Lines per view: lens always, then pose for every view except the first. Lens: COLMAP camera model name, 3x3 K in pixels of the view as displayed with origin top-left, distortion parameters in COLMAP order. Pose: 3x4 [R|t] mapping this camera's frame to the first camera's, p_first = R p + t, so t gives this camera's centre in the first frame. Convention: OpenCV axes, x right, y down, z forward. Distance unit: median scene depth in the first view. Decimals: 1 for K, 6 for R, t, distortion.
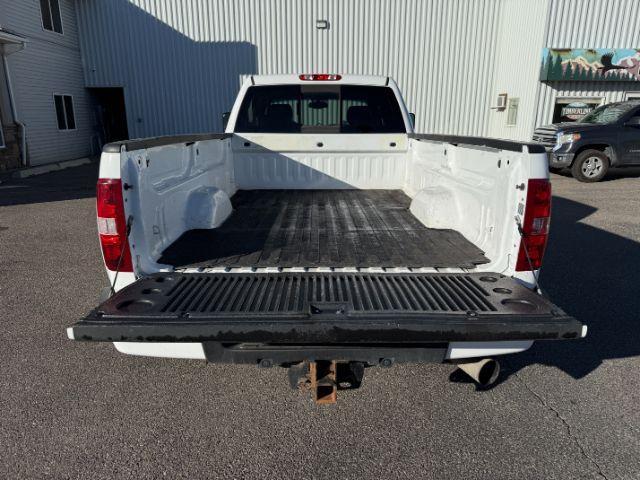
lens RADIAL K [[456.1, 0, 321.9], [0, 456.1, 239.8], [0, 0, 1]] dist [-0.005903, -0.004805]
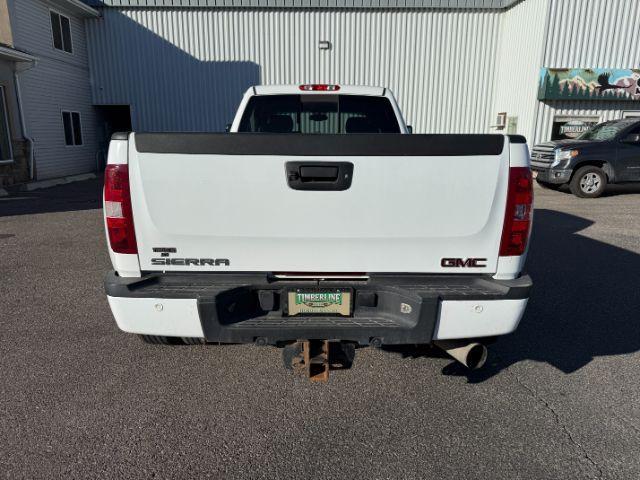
lens RADIAL K [[455.4, 0, 320.0], [0, 455.4, 240.0], [0, 0, 1]] dist [-0.000568, -0.011187]
pose [[0.999942, 0.006337, -0.008765, 0.003175], [-0.006704, 0.999077, -0.042421, 0.012759], [0.008488, 0.042477, 0.999061, -0.008638]]
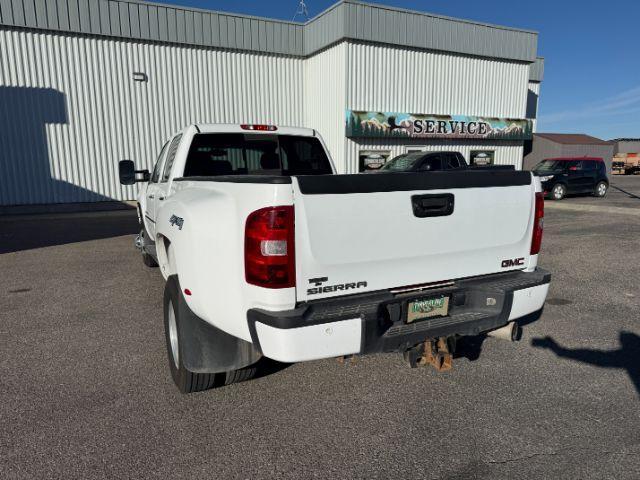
lens RADIAL K [[451.3, 0, 321.9], [0, 451.3, 240.7], [0, 0, 1]] dist [0.034204, -0.034862]
pose [[0.900079, -0.079560, 0.428402, -0.131109], [0.125404, 0.988889, -0.079825, 0.008767], [-0.417291, 0.125572, 0.900056, -0.008355]]
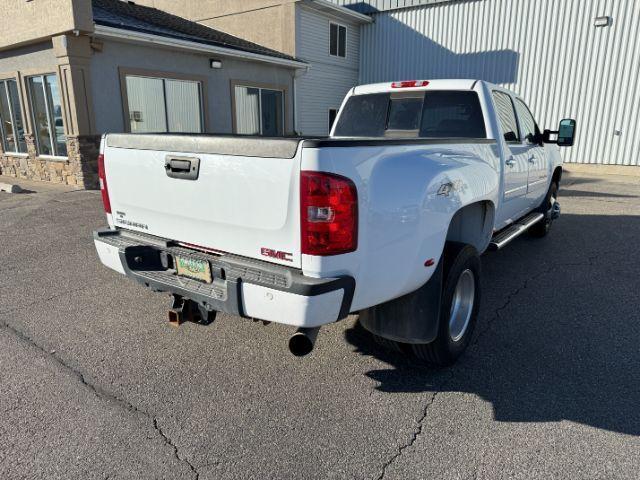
lens RADIAL K [[451.3, 0, 321.9], [0, 451.3, 240.7], [0, 0, 1]] dist [0.034204, -0.034862]
pose [[0.807759, 0.146734, -0.570959, 0.174094], [-0.159560, 0.986795, 0.027865, 0.000089], [0.567508, 0.068594, 0.820505, 0.020426]]
